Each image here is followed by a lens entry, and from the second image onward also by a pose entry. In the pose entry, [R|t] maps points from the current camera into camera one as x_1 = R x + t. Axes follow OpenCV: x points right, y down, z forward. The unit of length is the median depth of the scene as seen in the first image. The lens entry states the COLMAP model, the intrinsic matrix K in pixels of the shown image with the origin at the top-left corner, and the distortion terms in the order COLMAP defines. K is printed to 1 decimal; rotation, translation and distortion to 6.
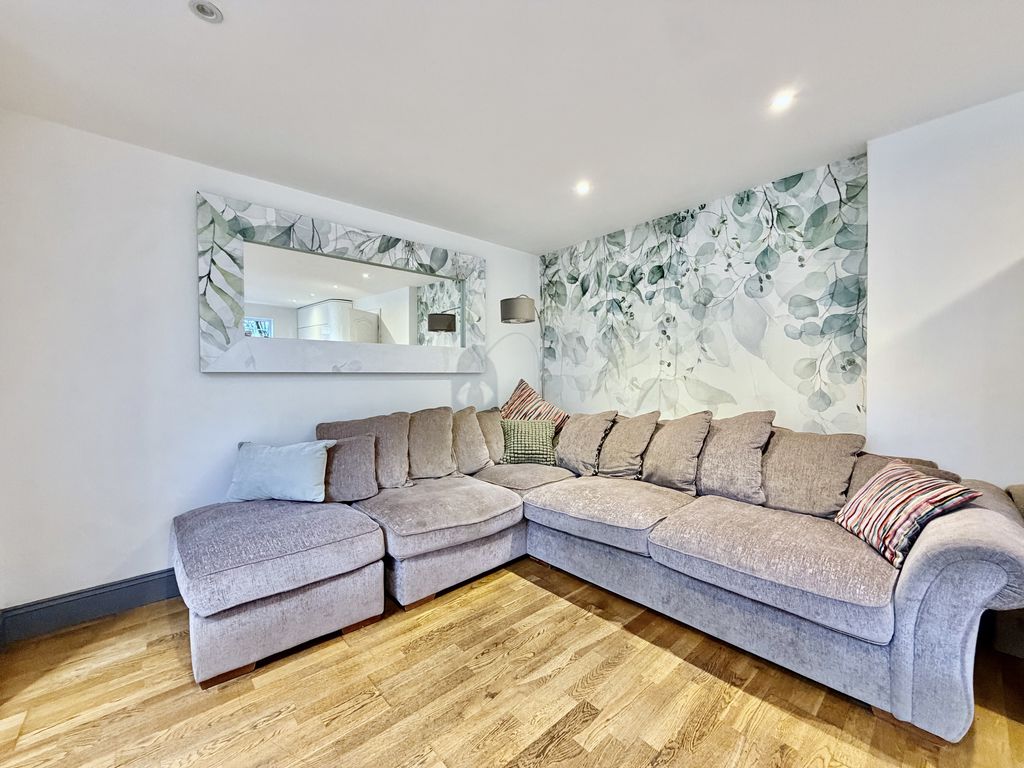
lens RADIAL K [[407.8, 0, 510.7], [0, 407.8, 385.2], [0, 0, 1]] dist [-0.000368, -0.000111]
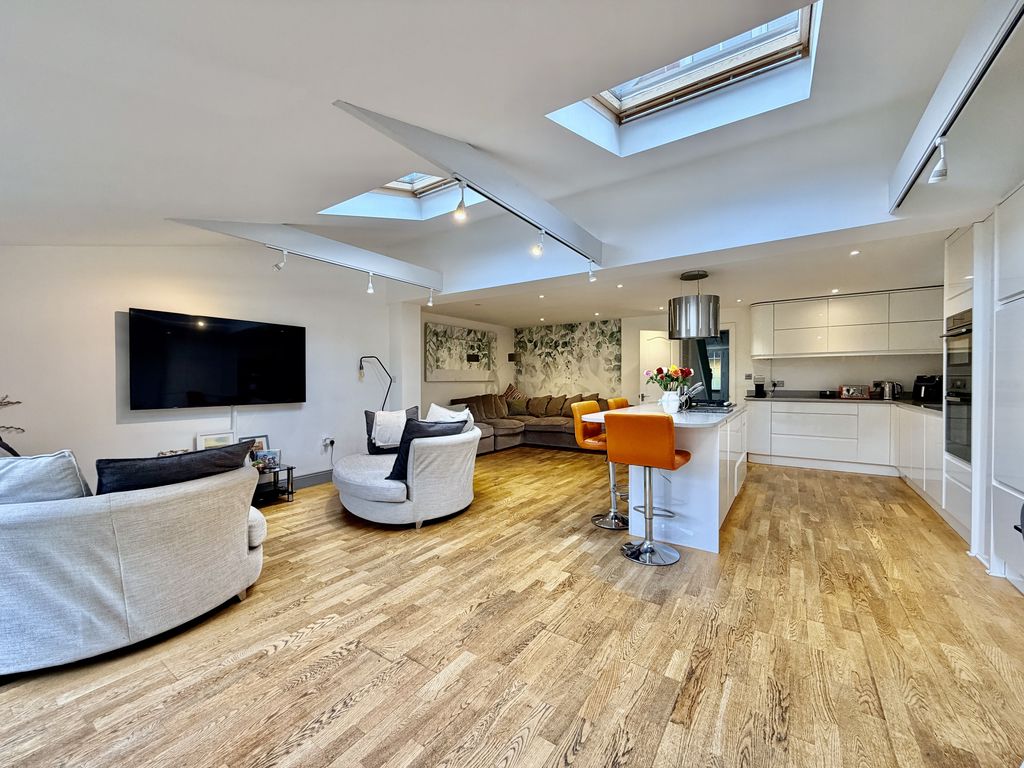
lens RADIAL K [[407.8, 0, 510.7], [0, 407.8, 385.2], [0, 0, 1]] dist [-0.000368, -0.000111]
pose [[0.969840, 0.001719, 0.243735, -0.681240], [-0.000293, 0.999983, -0.005885, 0.011728], [-0.243741, 0.005636, 0.969824, -1.614829]]
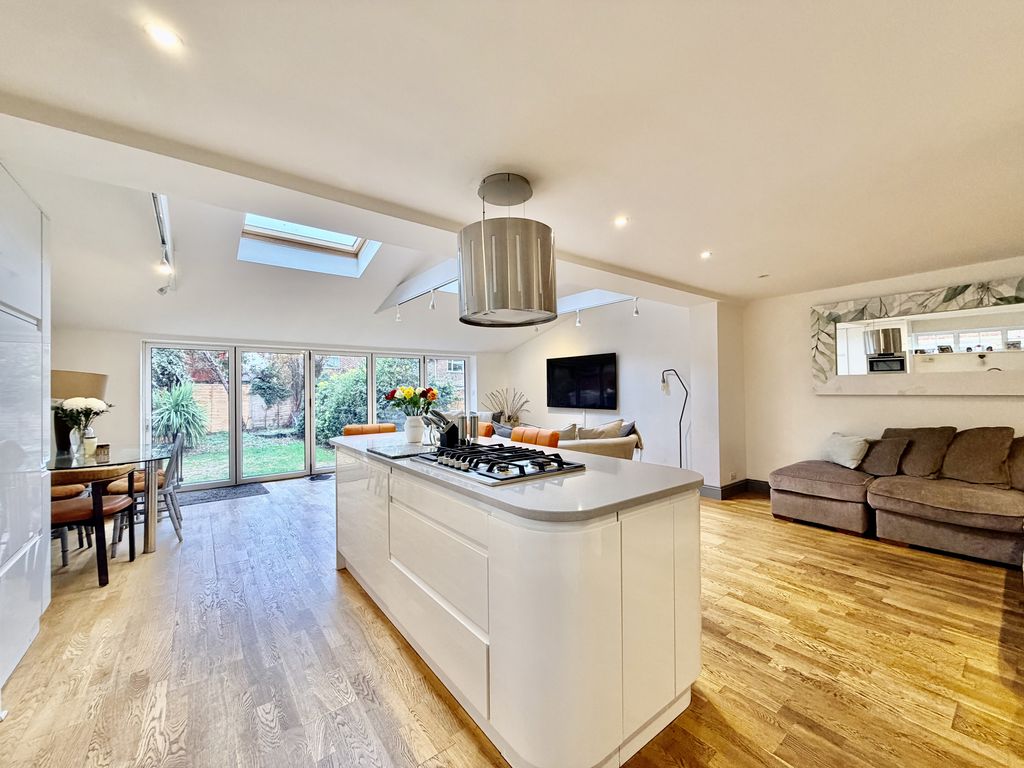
lens RADIAL K [[410.3, 0, 512.4], [0, 410.3, 386.7], [0, 0, 1]] dist [-0.000486, 0.000281]
pose [[-0.063783, 0.003529, -0.997958, 1.044393], [-0.006018, 0.999974, 0.003921, -0.053862], [0.997946, 0.006256, -0.063760, -0.277079]]
